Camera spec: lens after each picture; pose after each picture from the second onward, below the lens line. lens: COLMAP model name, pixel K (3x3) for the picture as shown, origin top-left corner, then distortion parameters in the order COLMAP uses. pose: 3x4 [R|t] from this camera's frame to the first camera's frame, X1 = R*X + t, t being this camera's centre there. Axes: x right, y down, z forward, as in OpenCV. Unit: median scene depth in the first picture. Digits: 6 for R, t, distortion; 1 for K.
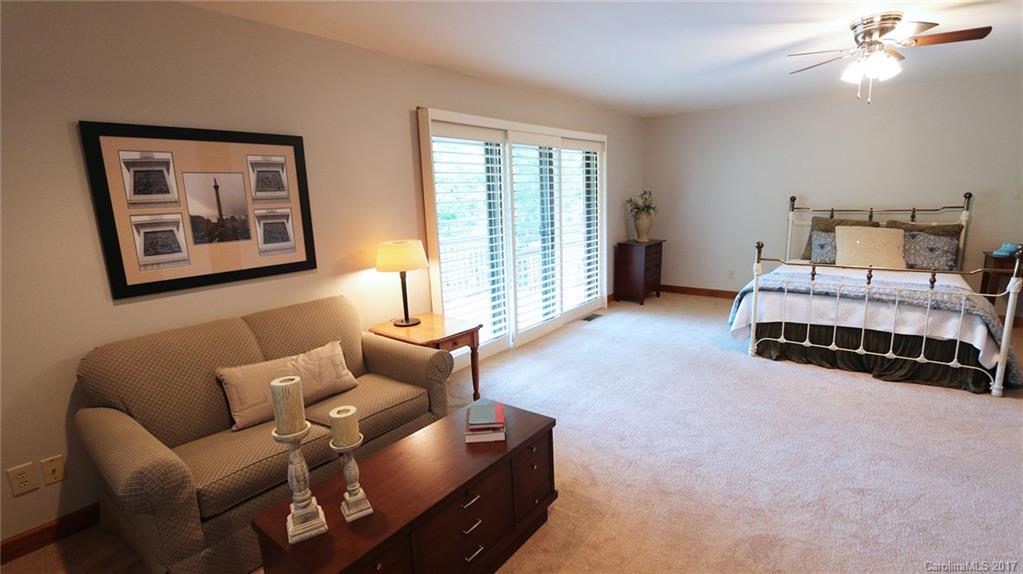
lens RADIAL K [[473.4, 0, 512.0], [0, 473.4, 285.2], [0, 0, 1]] dist [-0.006195, -0.000833]
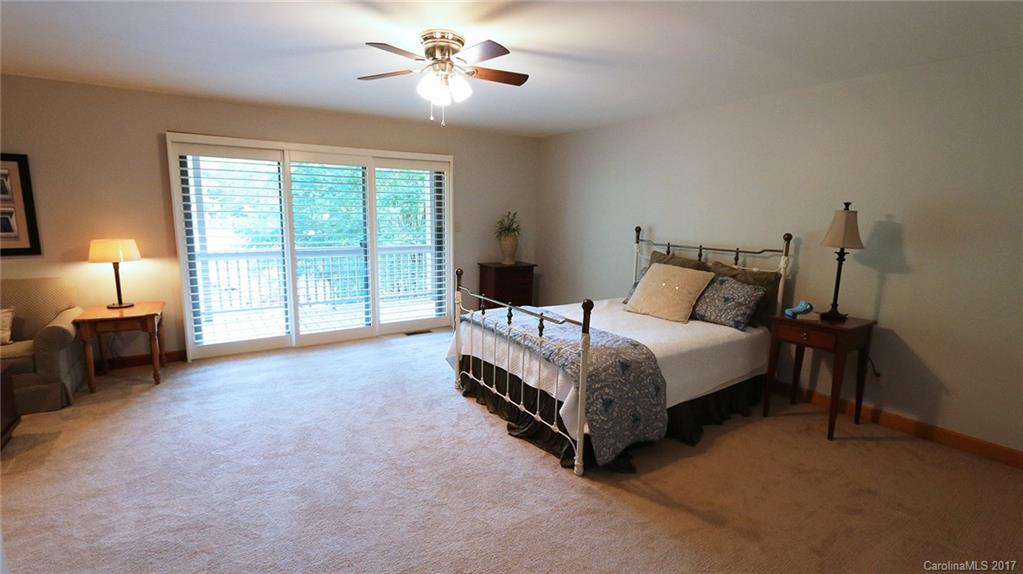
lens RADIAL K [[473.4, 0, 510.6], [0, 473.4, 286.4], [0, 0, 1]] dist [-0.006195, -0.000833]
pose [[0.944724, 0.100735, -0.312007, 0.929598], [-0.109909, 0.993870, -0.011911, -0.056268], [0.308895, 0.045545, 0.950005, 0.126289]]
